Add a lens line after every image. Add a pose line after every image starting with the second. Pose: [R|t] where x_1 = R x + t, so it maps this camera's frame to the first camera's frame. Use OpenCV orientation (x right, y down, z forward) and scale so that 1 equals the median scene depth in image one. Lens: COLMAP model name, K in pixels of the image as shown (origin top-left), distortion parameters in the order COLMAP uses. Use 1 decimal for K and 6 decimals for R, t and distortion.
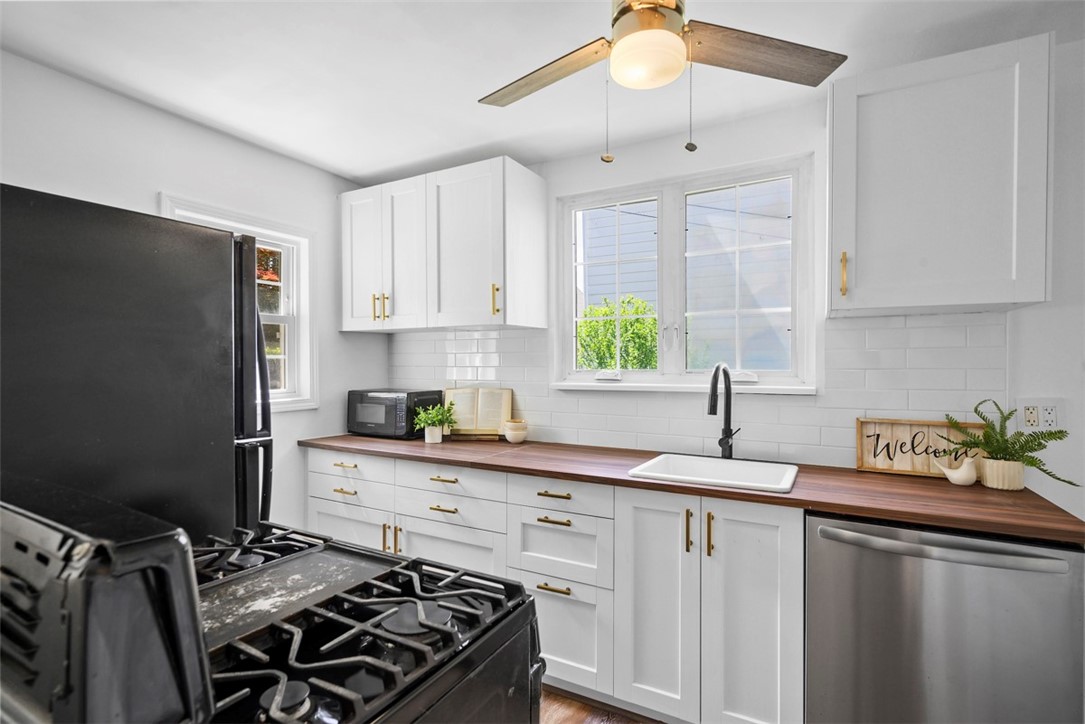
lens RADIAL K [[515.6, 0, 538.9], [0, 515.6, 372.0], [0, 0, 1]] dist [-0.002606, -0.000284]
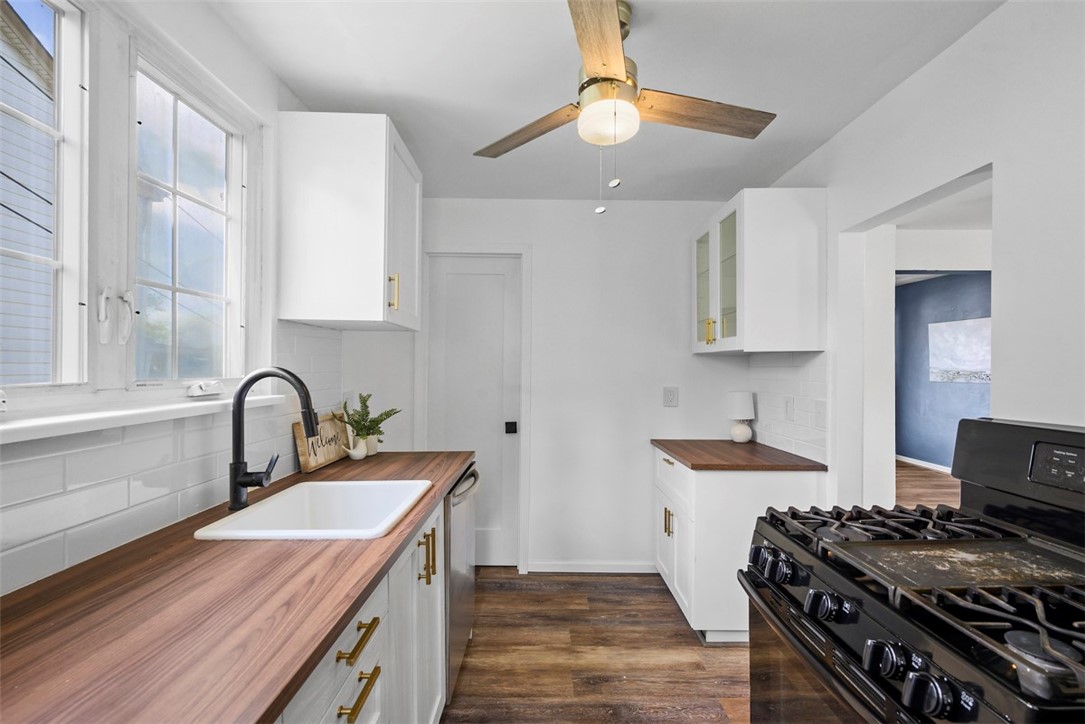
lens RADIAL K [[484.5, 0, 546.8], [0, 484.5, 364.5], [0, 0, 1]] dist [0.000736, 0.000263]
pose [[-0.497165, 0.007778, 0.867621, -0.355348], [0.011249, 0.999934, -0.002518, -0.013287], [-0.867583, 0.008508, -0.497219, 0.833285]]
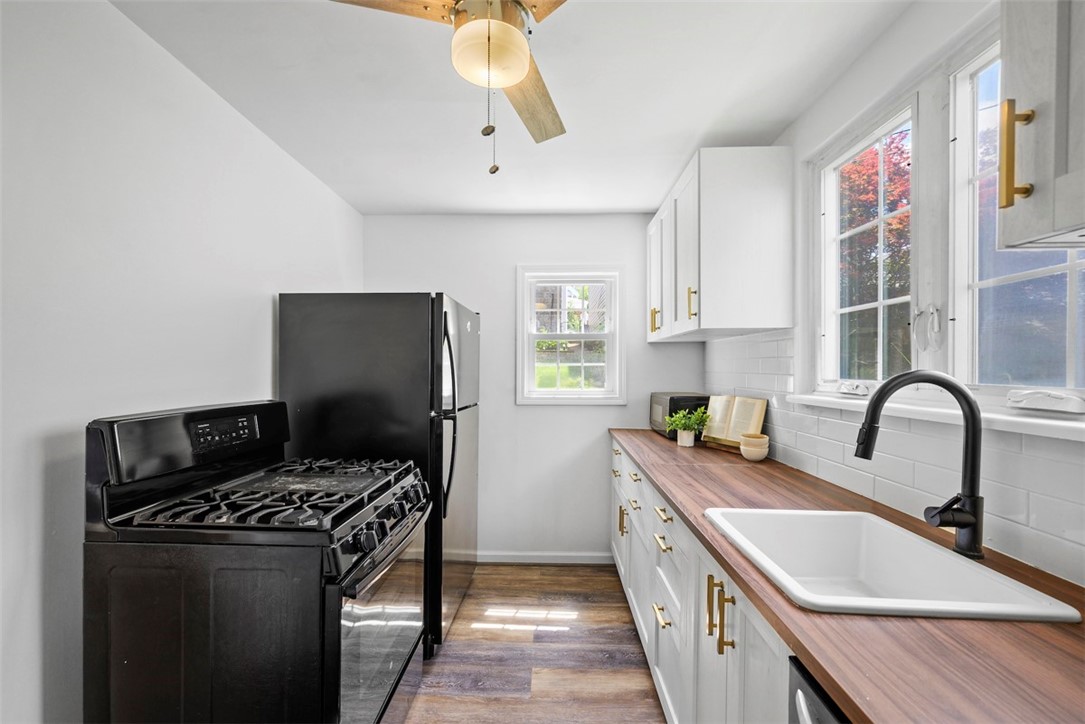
lens RADIAL K [[452.1, 0, 545.4], [0, 452.1, 383.8], [0, 0, 1]] dist [-0.000283, -0.000030]
pose [[0.465850, 0.033376, -0.884234, 0.499066], [-0.019446, 0.999433, 0.027479, -0.008026], [0.884650, 0.004394, 0.466235, 0.338214]]
